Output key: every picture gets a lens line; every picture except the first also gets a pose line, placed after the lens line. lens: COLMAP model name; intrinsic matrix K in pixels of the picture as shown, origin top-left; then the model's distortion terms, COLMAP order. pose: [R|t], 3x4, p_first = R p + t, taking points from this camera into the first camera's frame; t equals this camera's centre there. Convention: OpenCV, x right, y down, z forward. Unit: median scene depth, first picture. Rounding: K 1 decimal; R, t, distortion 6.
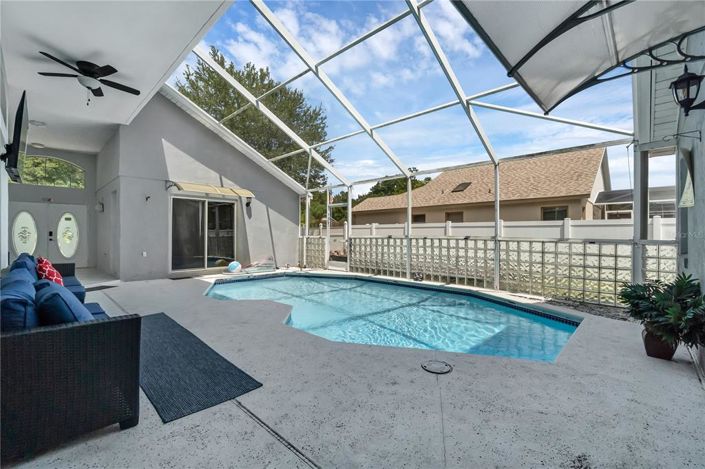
lens RADIAL K [[303.5, 0, 351.3], [0, 303.5, 236.0], [0, 0, 1]] dist [0.000044, 0.000039]
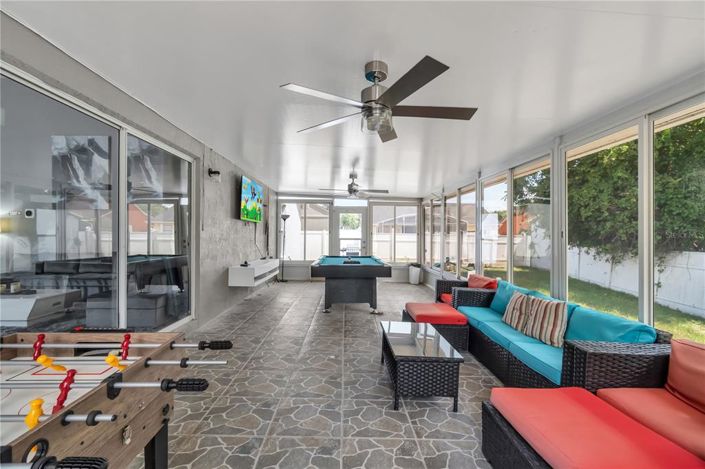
lens RADIAL K [[305.1, 0, 350.2], [0, 305.1, 232.6], [0, 0, 1]] dist [0.000314, -0.000236]
pose [[0.719940, 0.003203, -0.694029, -0.535834], [0.000146, 0.999989, 0.004767, -0.316073], [0.694036, -0.003533, 0.719931, 0.596720]]
